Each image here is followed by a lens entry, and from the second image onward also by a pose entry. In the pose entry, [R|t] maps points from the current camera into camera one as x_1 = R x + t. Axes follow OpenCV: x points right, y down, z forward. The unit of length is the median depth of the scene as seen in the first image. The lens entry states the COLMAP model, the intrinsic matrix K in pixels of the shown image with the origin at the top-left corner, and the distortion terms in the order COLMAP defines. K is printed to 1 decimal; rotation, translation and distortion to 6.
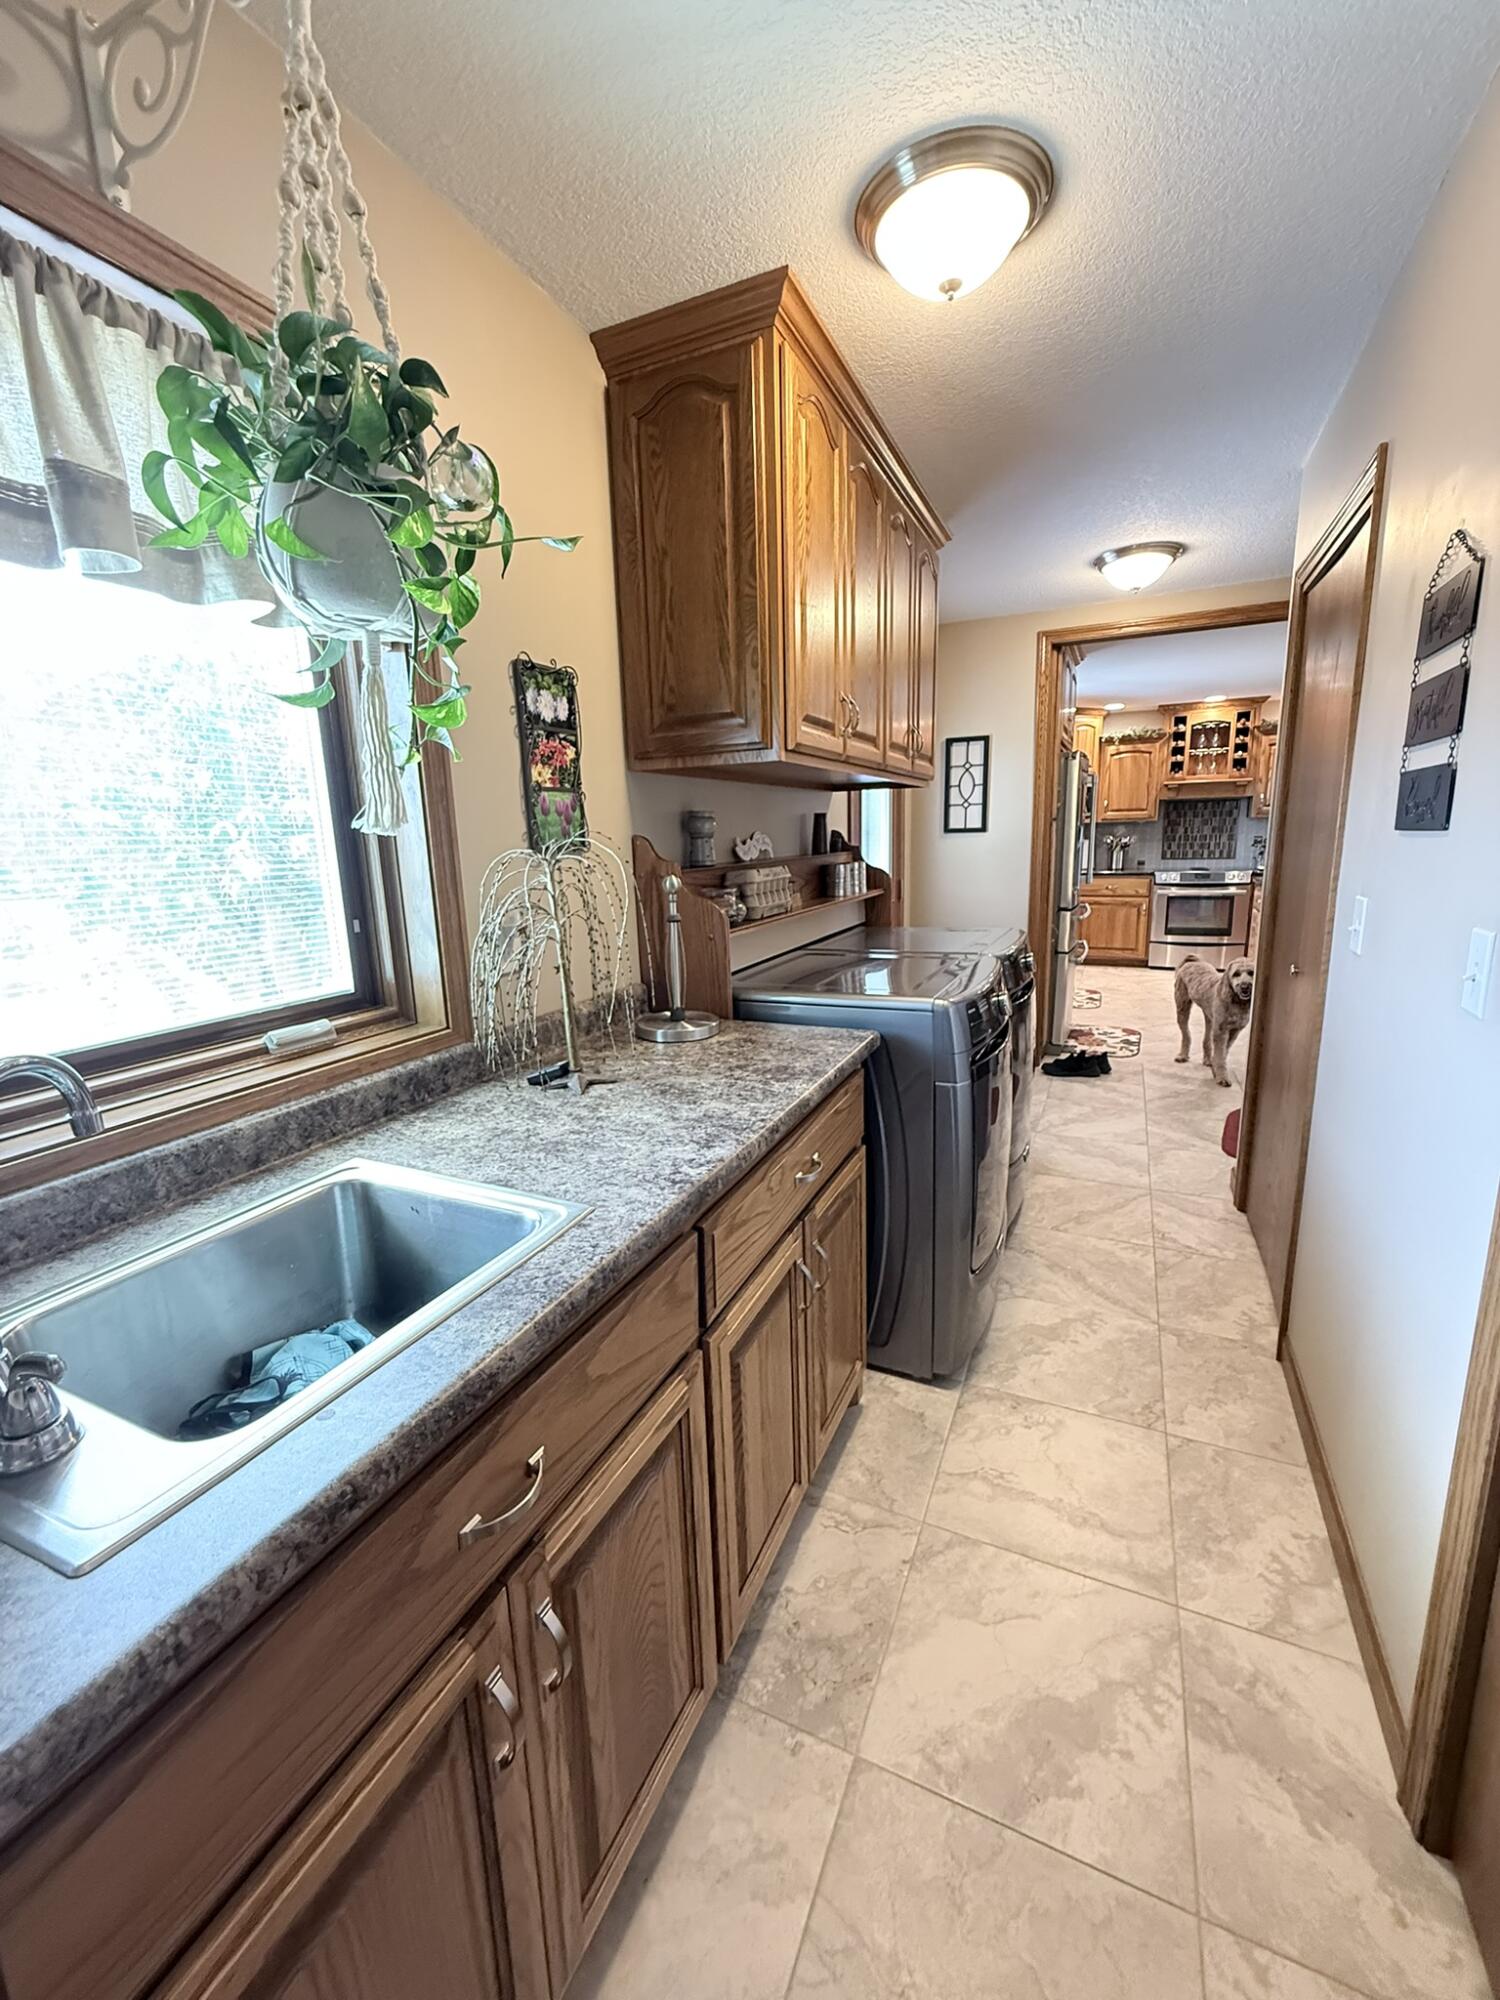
lens RADIAL K [[801.3, 0, 751.6], [0, 801.3, 1002.3], [0, 0, 1]] dist [-0.000849, 0.000667]
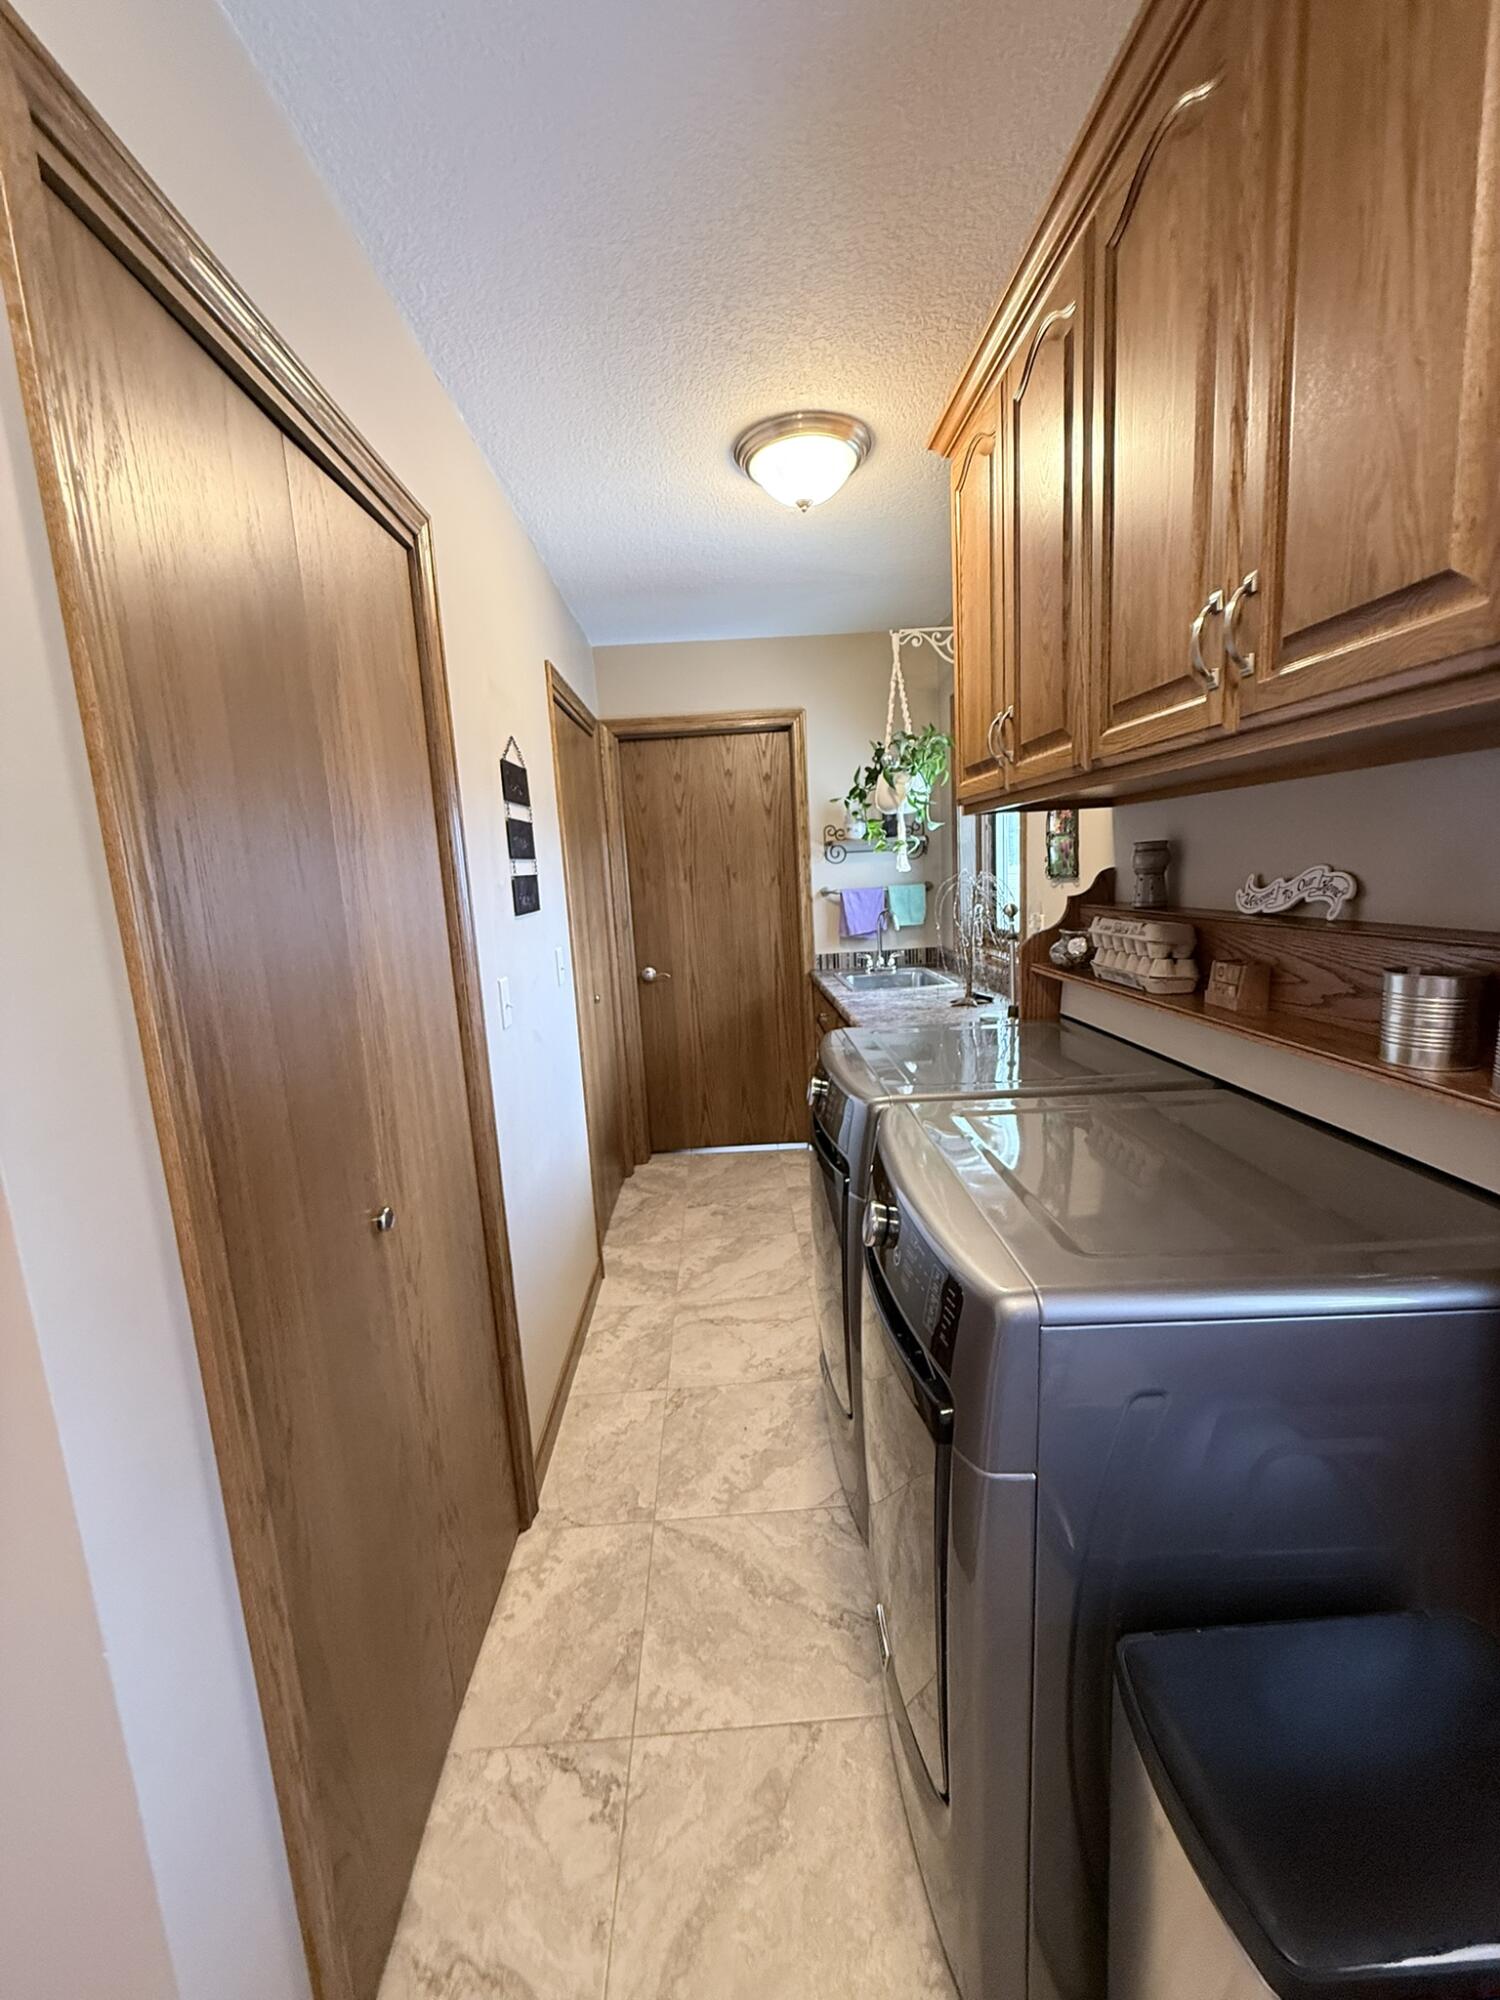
lens RADIAL K [[801.3, 0, 746.1], [0, 801.3, 1000.4], [0, 0, 1]] dist [-0.000849, 0.000667]
pose [[-0.890055, 0.148649, -0.430935, 0.800745], [-0.012260, 0.937191, 0.348602, -0.423692], [0.455688, 0.315559, -0.832329, 1.781318]]
